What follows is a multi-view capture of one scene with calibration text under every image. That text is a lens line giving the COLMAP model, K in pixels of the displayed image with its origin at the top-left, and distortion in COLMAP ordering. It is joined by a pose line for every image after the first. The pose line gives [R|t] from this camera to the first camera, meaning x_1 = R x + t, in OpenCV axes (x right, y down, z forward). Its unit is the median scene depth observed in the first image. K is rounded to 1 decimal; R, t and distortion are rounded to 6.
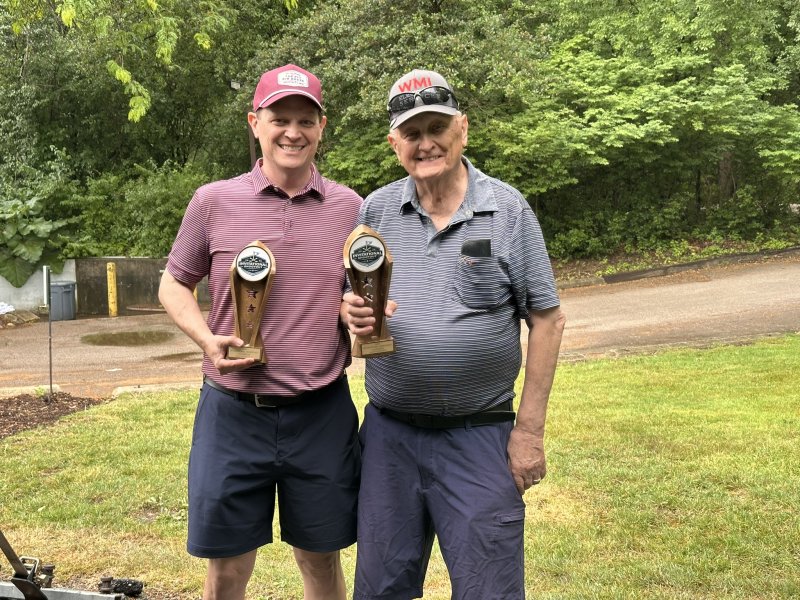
lens RADIAL K [[1106.6, 0, 398.9], [0, 1106.6, 283.7], [0, 0, 1]] dist [0.098163, 0.000000]
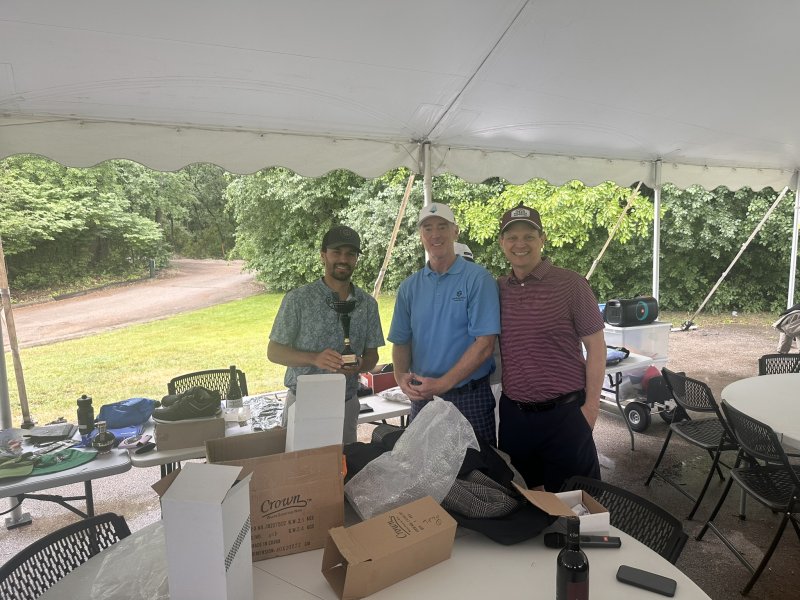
lens RADIAL K [[555.8, 0, 403.7], [0, 555.8, 306.6], [0, 0, 1]] dist [0.097288, -0.144677]
pose [[0.652980, -0.075066, 0.753646, -0.164752], [0.060344, 0.997069, 0.047027, 0.000870], [-0.754967, 0.014770, 0.655596, -0.116969]]
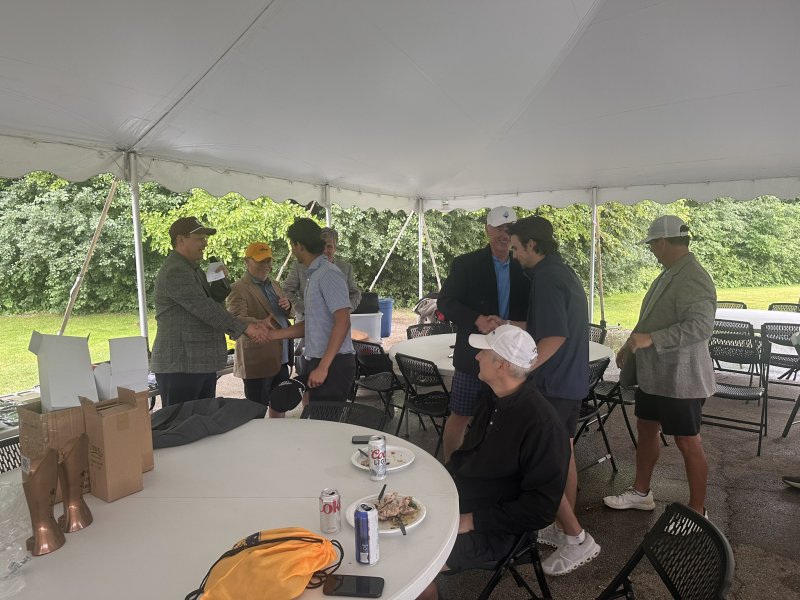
lens RADIAL K [[555.8, 0, 394.0], [0, 555.8, 300.4], [0, 0, 1]] dist [0.097288, -0.144677]
pose [[0.149429, -0.065640, 0.986591, -0.213333], [0.092956, 0.994308, 0.052074, 0.007402], [-0.984393, 0.083928, 0.154680, -0.118512]]
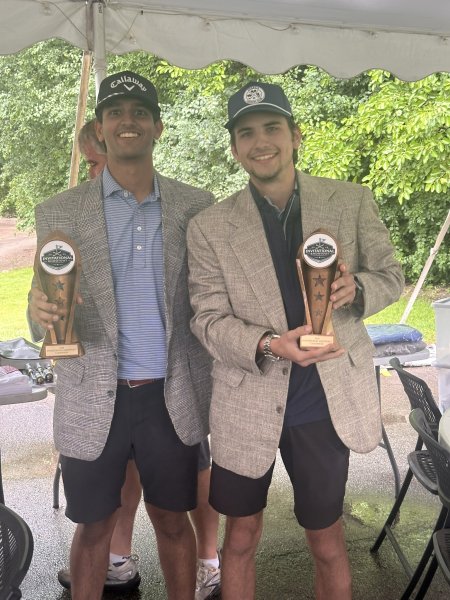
lens RADIAL K [[829.9, 0, 226.7], [0, 829.9, 306.0], [0, 0, 1]] dist [0.098163, 0.000000]
pose [[0.730018, -0.067296, 0.680106, -0.101353], [0.041765, 0.997673, 0.053890, 0.014284], [-0.682150, -0.010936, 0.731130, -0.160490]]
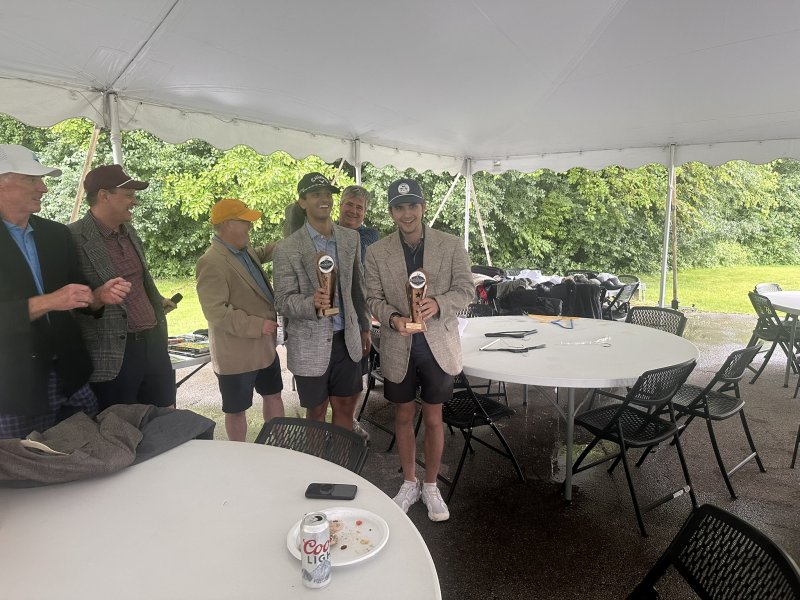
lens RADIAL K [[555.8, 0, 398.5], [0, 555.8, 303.8], [0, 0, 1]] dist [0.097288, -0.144677]
pose [[0.239697, -0.119756, 0.963433, -0.162397], [0.078032, 0.991529, 0.103834, 0.009011], [-0.967707, 0.050290, 0.247011, -0.123115]]
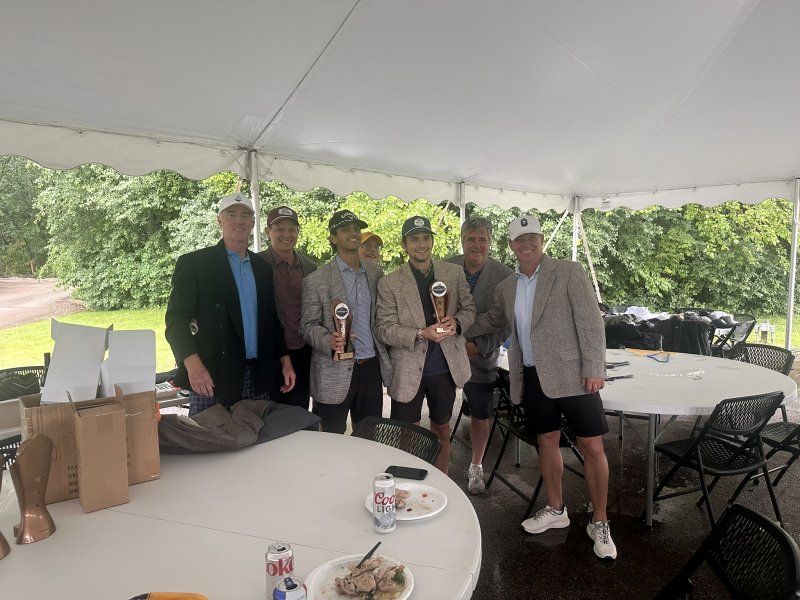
lens RADIAL K [[555.8, 0, 400.9], [0, 555.8, 306.2], [0, 0, 1]] dist [0.097288, -0.144677]
pose [[0.428769, -0.051470, 0.901947, -0.178992], [0.068029, 0.997381, 0.024577, 0.012480], [-0.900849, 0.050821, 0.431148, -0.137201]]
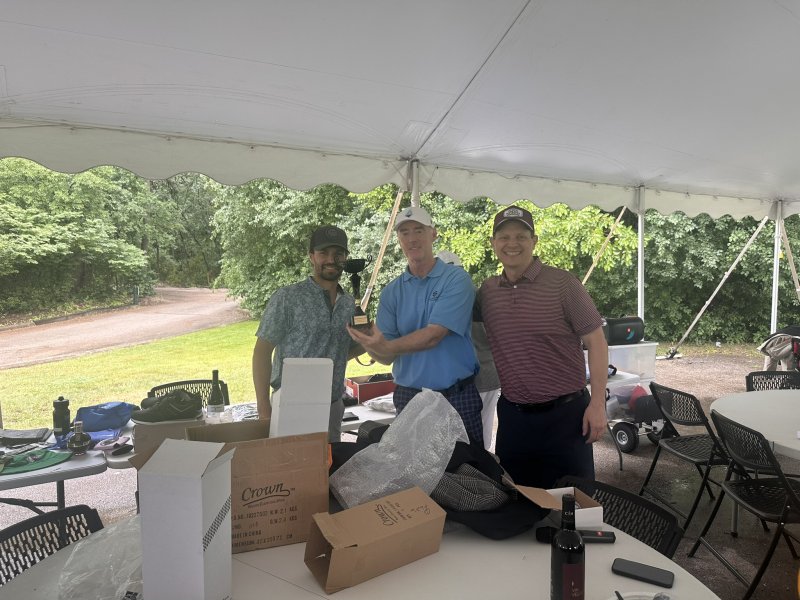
lens RADIAL K [[555.8, 0, 398.4], [0, 555.8, 304.3], [0, 0, 1]] dist [0.097288, -0.144677]
pose [[0.640106, -0.017377, 0.768090, -0.164552], [0.046536, 0.998785, -0.016185, 0.009224], [-0.766876, 0.046104, 0.640137, -0.115097]]
